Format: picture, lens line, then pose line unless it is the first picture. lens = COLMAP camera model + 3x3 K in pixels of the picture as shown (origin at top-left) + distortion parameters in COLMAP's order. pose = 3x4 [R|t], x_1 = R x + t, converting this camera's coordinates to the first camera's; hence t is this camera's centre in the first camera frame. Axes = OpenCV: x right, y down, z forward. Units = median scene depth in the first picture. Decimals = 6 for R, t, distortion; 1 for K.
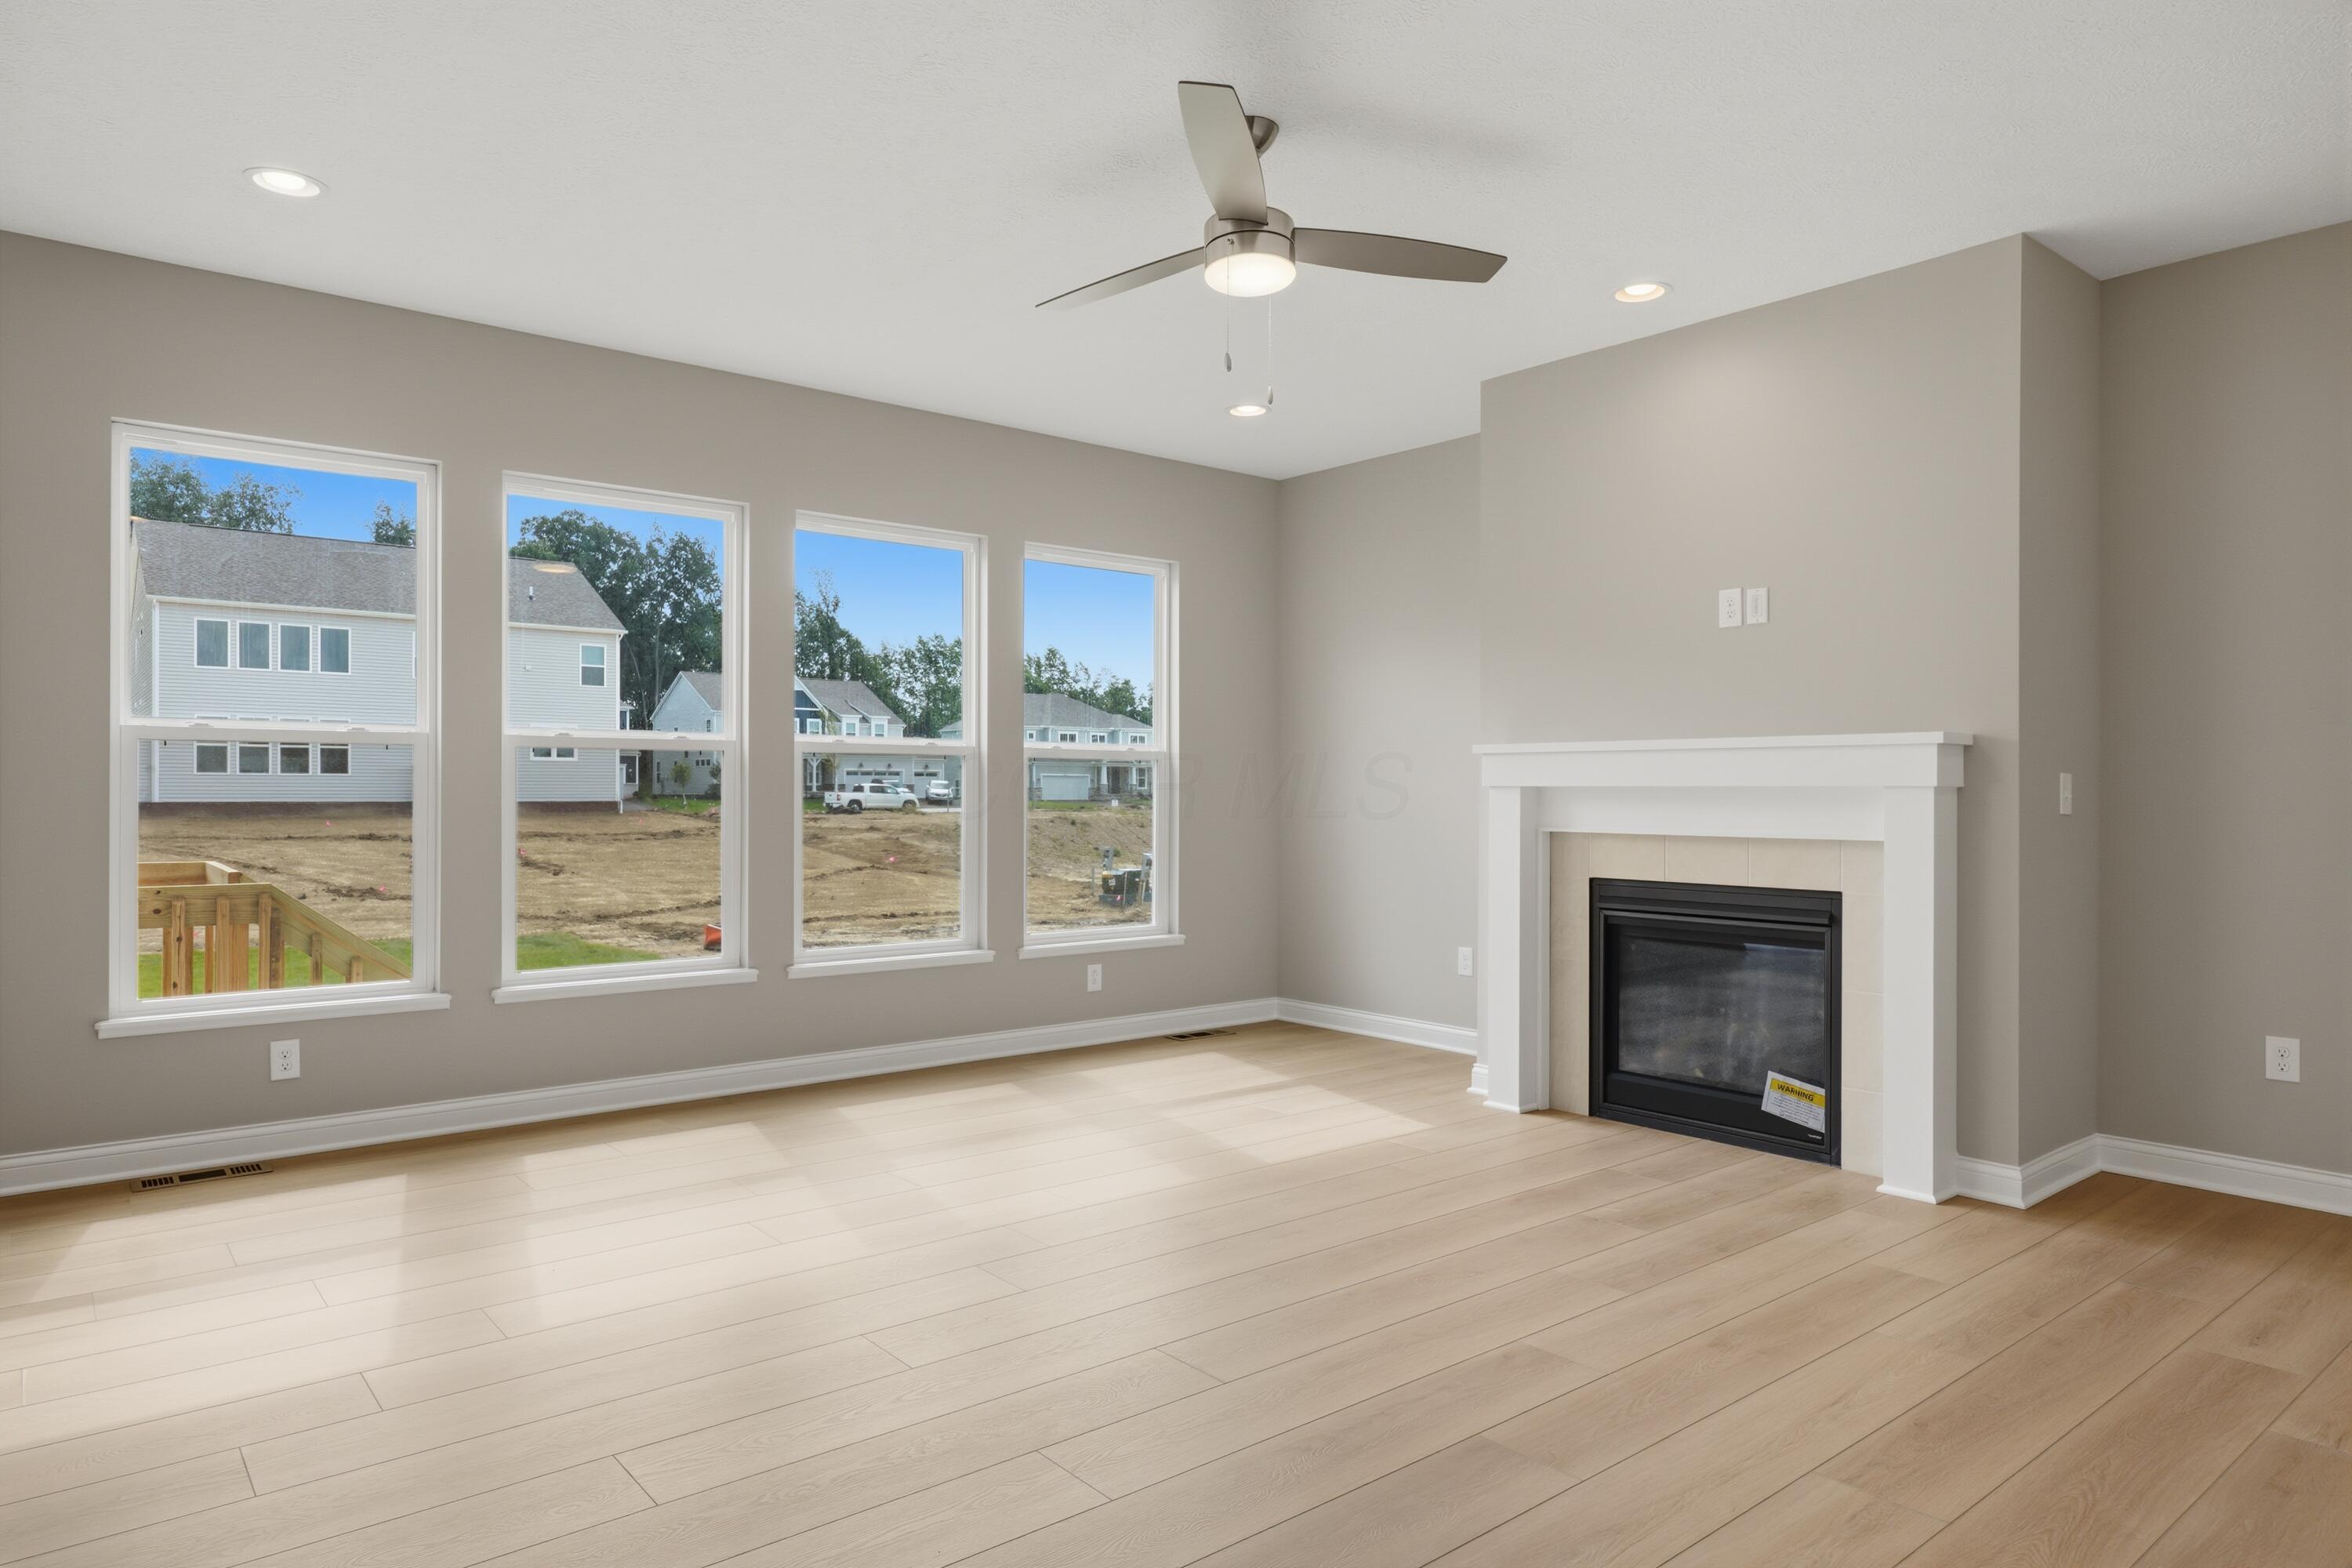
lens RADIAL K [[1427.0, 0, 1185.4], [0, 1427.0, 782.9], [0, 0, 1]] dist [0.005914, 0.000700]
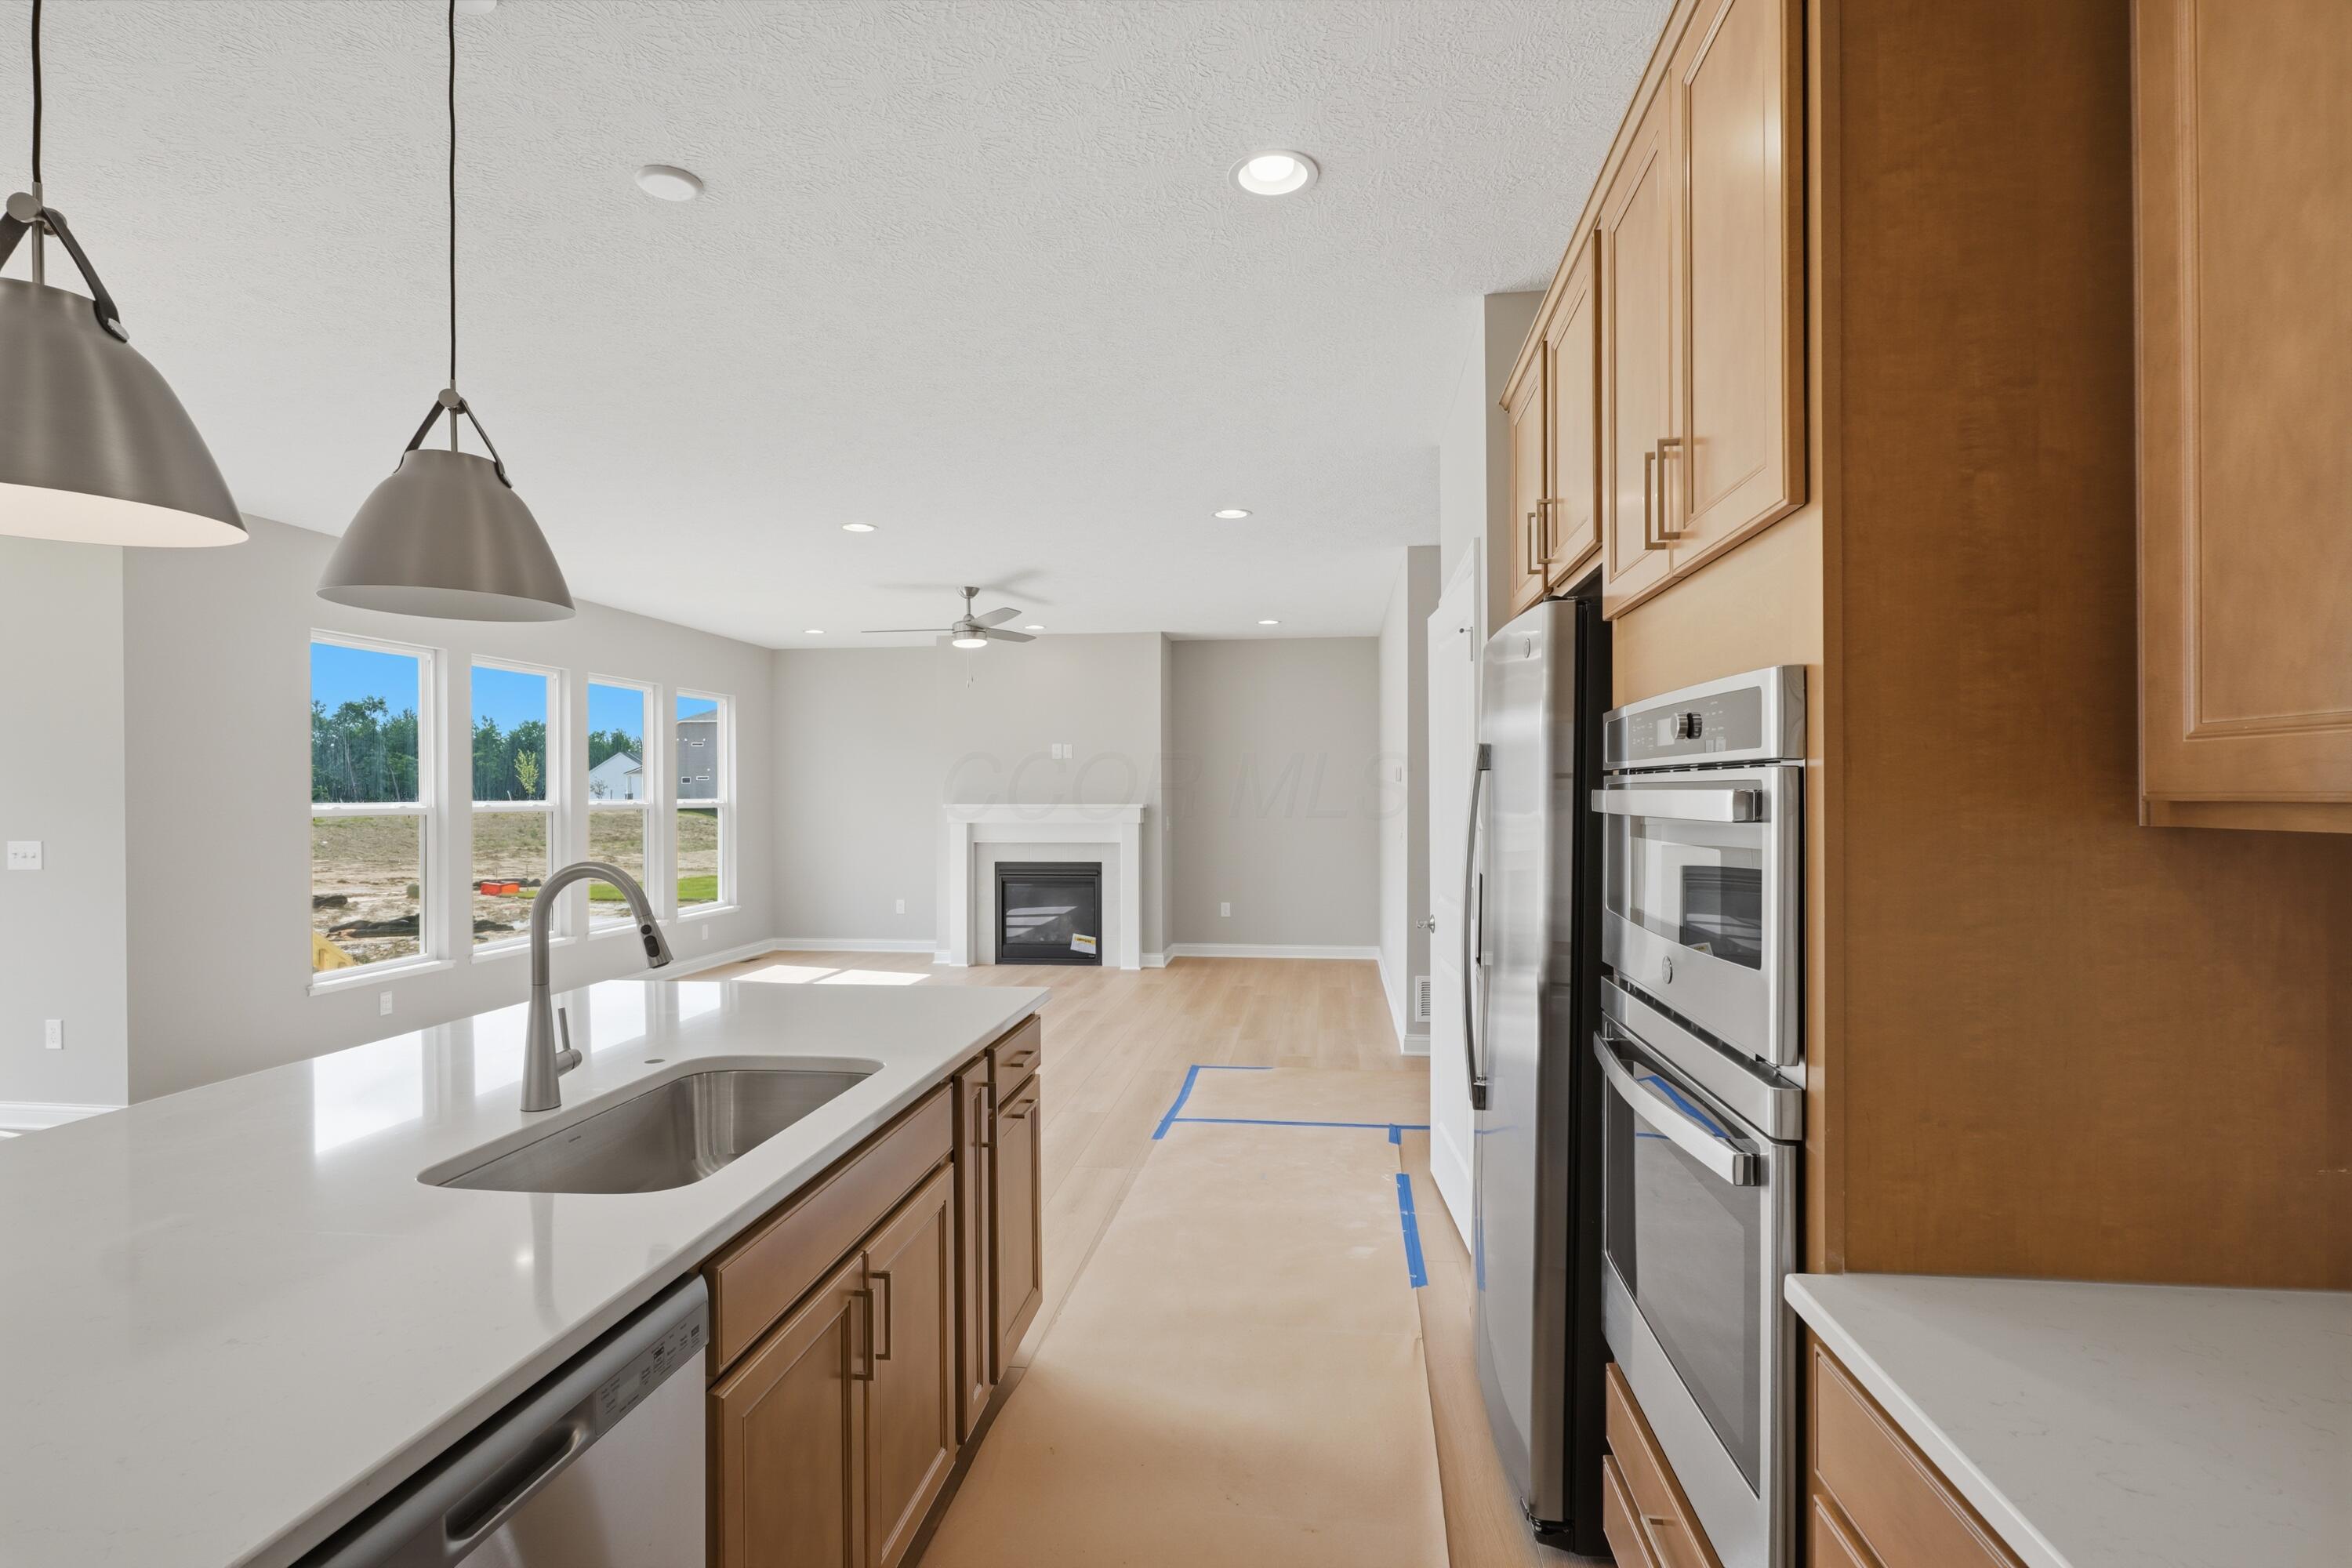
lens RADIAL K [[1137.1, 0, 1185.4], [0, 1137.1, 787.2], [0, 0, 1]] dist [-0.001887, -0.000796]
pose [[0.733661, -0.002762, 0.679510, -0.837451], [0.004423, 0.999990, -0.000710, -0.059383], [-0.679501, 0.003526, 0.733666, -0.637911]]
